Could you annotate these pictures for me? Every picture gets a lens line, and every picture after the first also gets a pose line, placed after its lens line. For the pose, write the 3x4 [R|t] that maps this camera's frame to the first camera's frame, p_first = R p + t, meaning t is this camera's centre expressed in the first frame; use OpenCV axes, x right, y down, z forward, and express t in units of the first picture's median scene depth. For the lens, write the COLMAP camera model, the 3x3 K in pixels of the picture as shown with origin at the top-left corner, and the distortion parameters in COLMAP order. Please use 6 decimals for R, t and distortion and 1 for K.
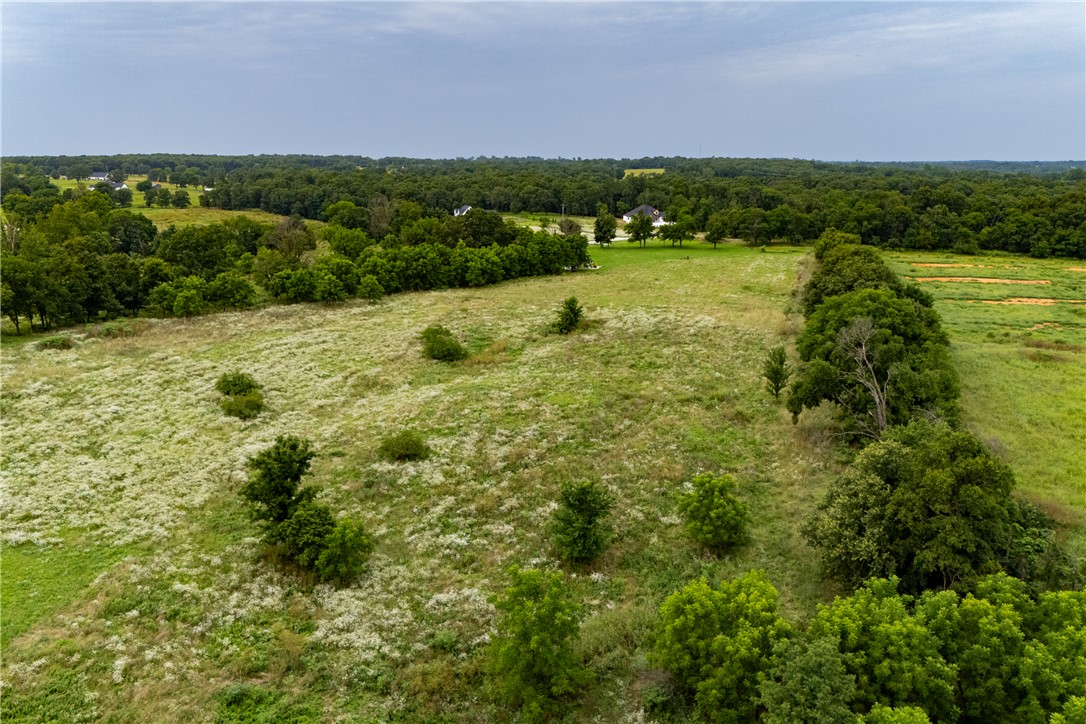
lens RADIAL K [[988.4, 0, 546.4], [0, 988.4, 353.9], [0, 0, 1]] dist [0.031082, -0.048269]
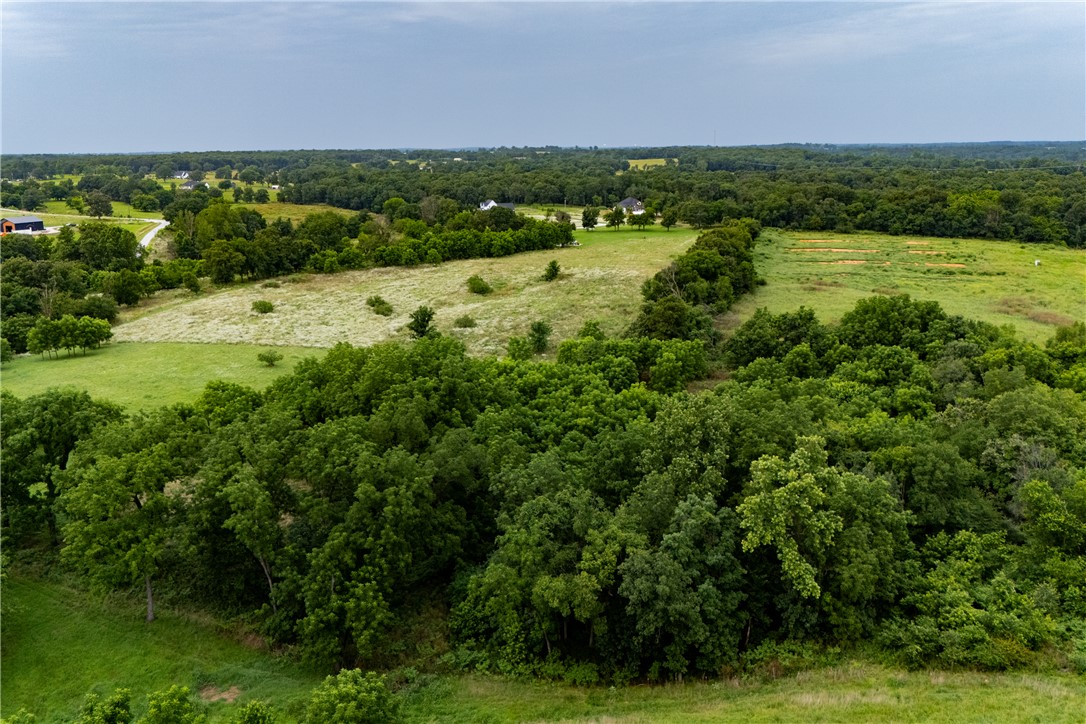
lens RADIAL K [[988.4, 0, 543.0], [0, 988.4, 370.7], [0, 0, 1]] dist [0.031082, -0.048269]
pose [[0.999639, -0.006203, -0.026126, 0.037969], [0.007015, 0.999492, 0.031094, 0.060015], [0.025920, -0.031266, 0.999175, -0.530874]]
